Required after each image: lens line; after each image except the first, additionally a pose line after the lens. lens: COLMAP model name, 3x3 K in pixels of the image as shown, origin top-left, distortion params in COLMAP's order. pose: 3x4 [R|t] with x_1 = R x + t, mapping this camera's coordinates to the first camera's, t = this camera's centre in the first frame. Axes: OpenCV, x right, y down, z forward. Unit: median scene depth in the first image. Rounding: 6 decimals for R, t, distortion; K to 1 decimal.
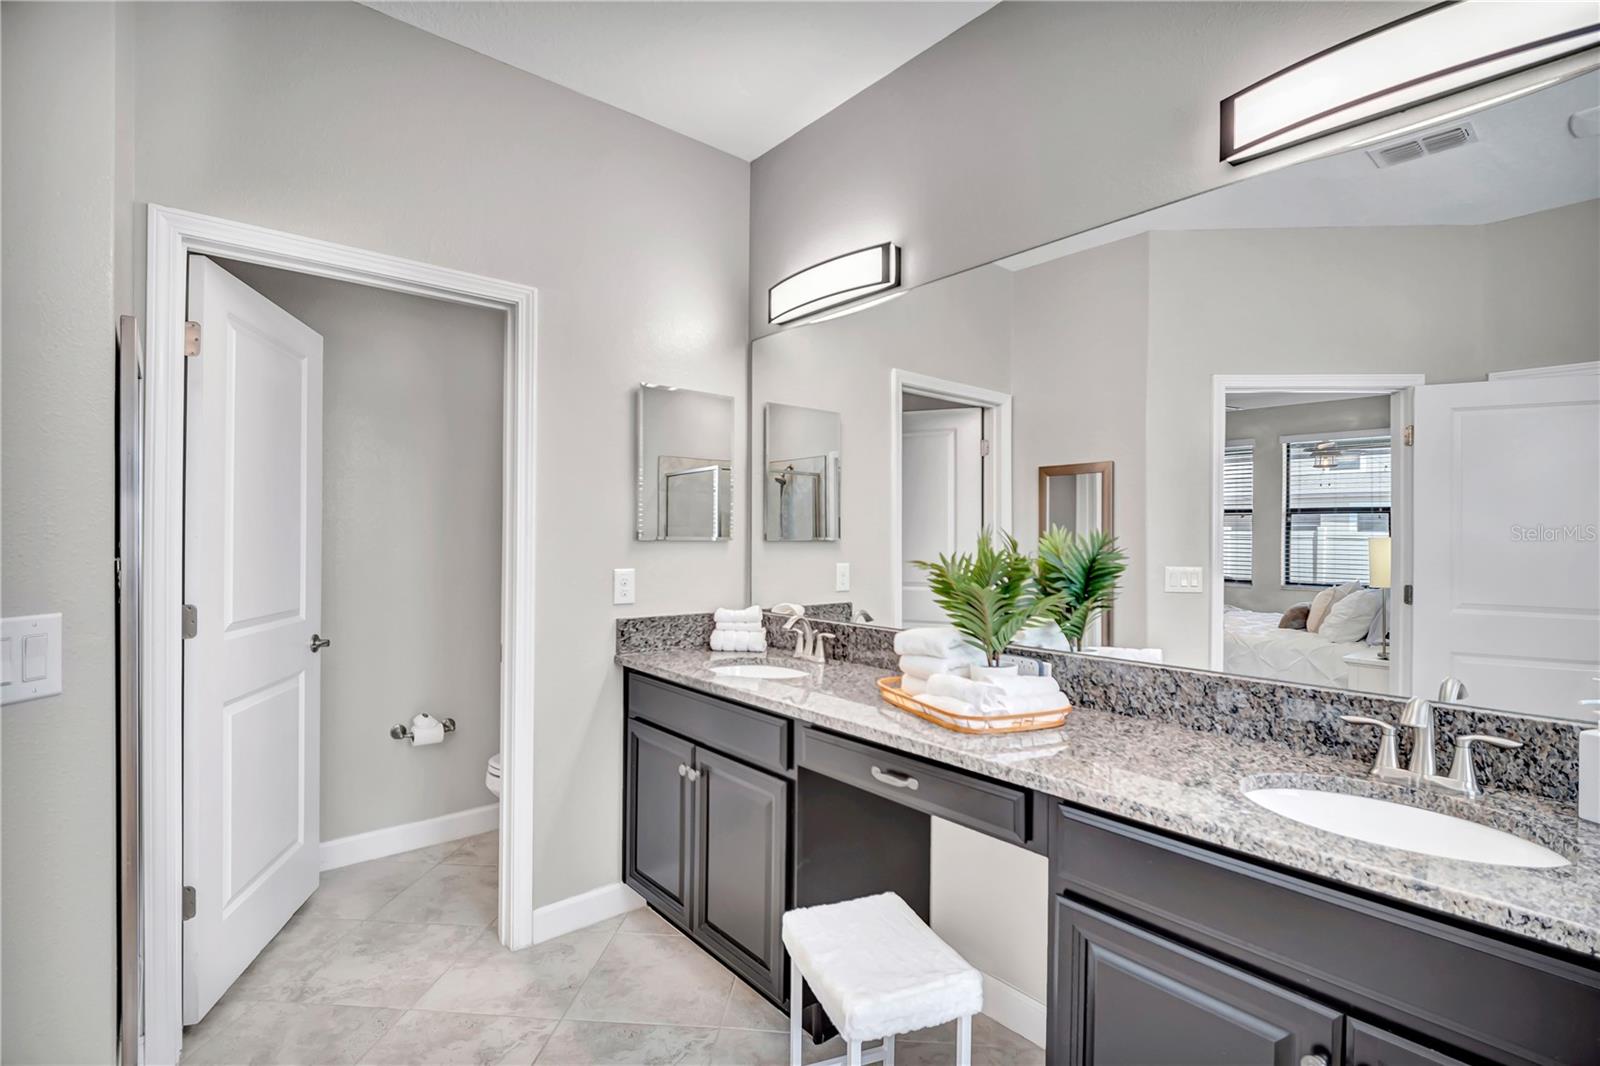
lens RADIAL K [[729.7, 0, 811.1], [0, 729.7, 536.1], [0, 0, 1]] dist [0.002601, -0.000258]
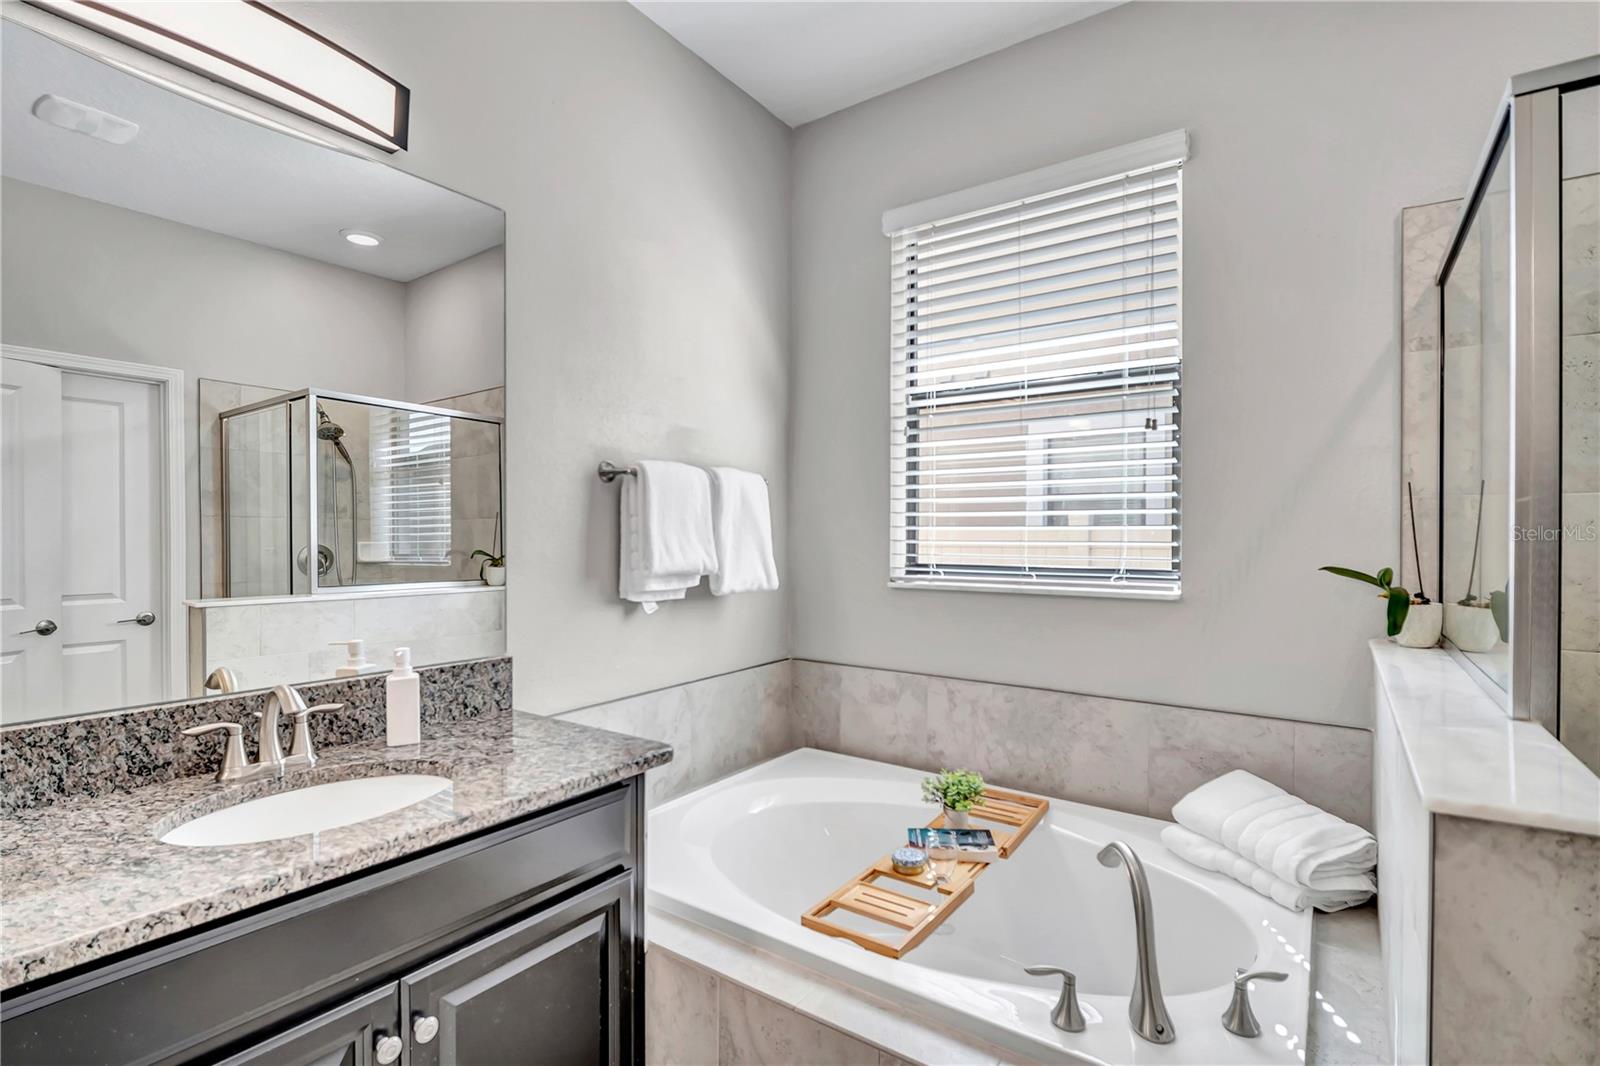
lens RADIAL K [[743.5, 0, 809.3], [0, 743.5, 538.4], [0, 0, 1]] dist [0.003357, -0.007906]
pose [[-0.238061, -0.013127, 0.971162, -0.313393], [-0.006496, 0.999908, 0.011923, -0.001875], [-0.971229, -0.003470, -0.238124, 0.472440]]
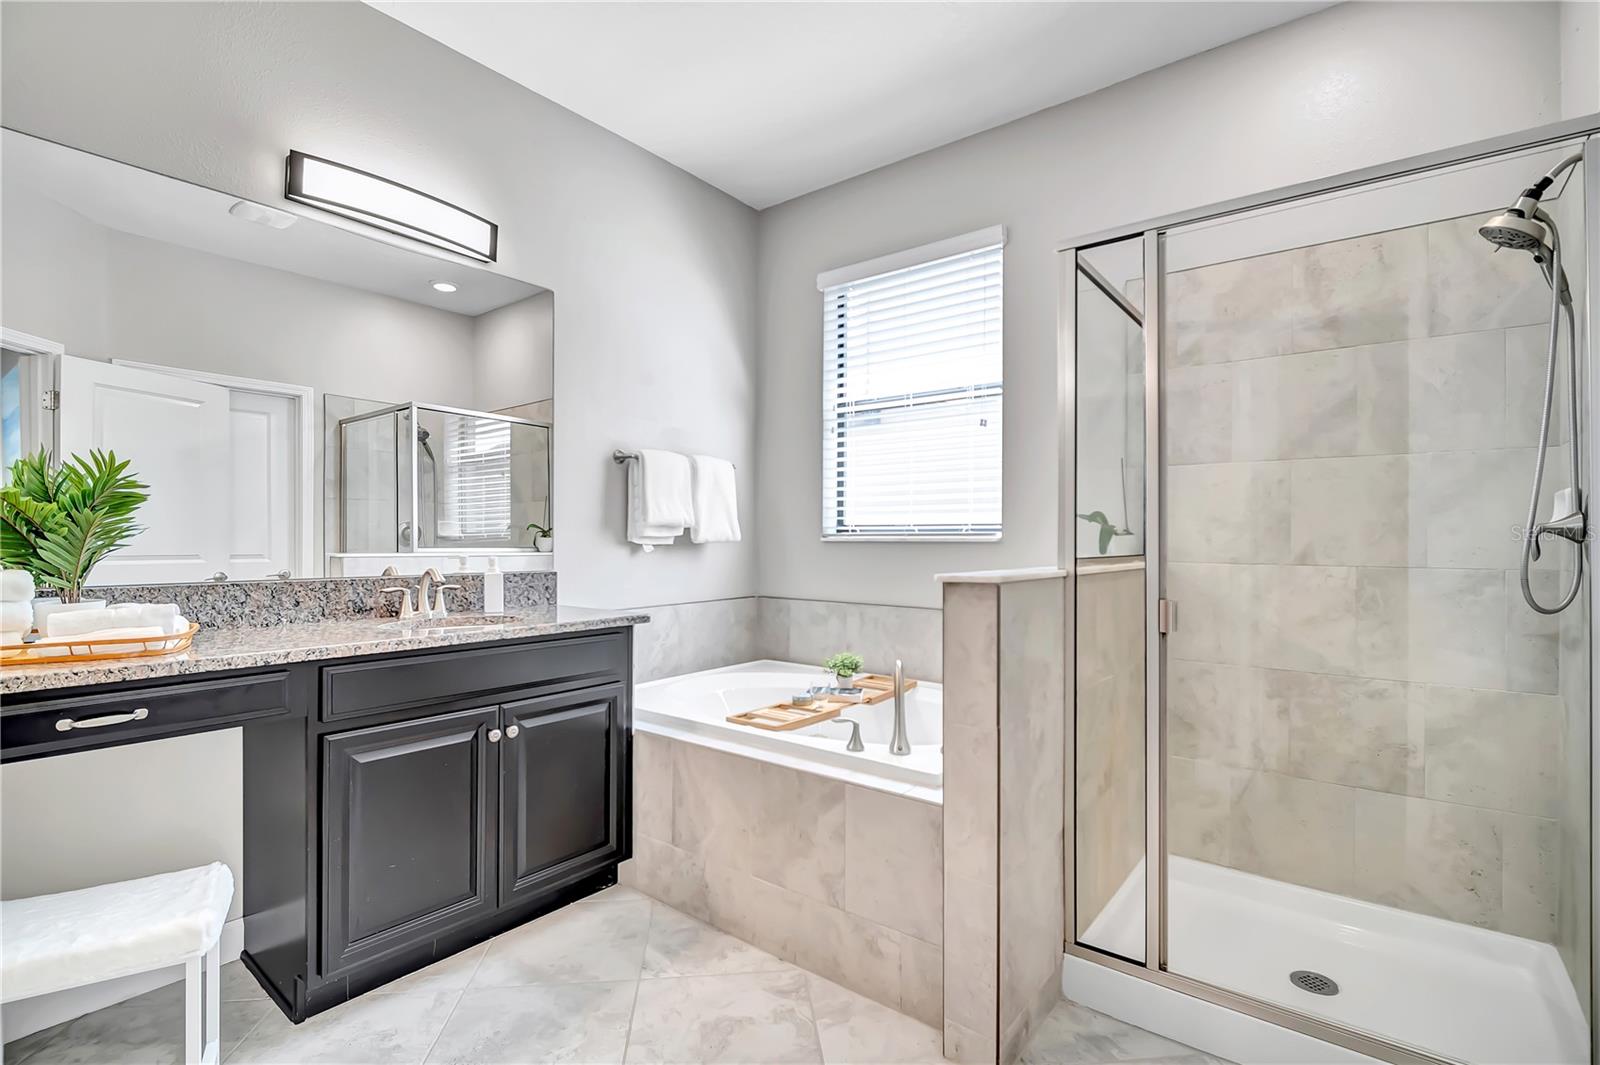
lens RADIAL K [[729.7, 0, 811.1], [0, 729.7, 535.6], [0, 0, 1]] dist [0.002601, -0.000258]
pose [[-0.192336, -0.005877, 0.981312, -1.048602], [-0.007094, 0.999964, 0.004599, 0.109563], [-0.981303, -0.006077, -0.192371, 0.365312]]
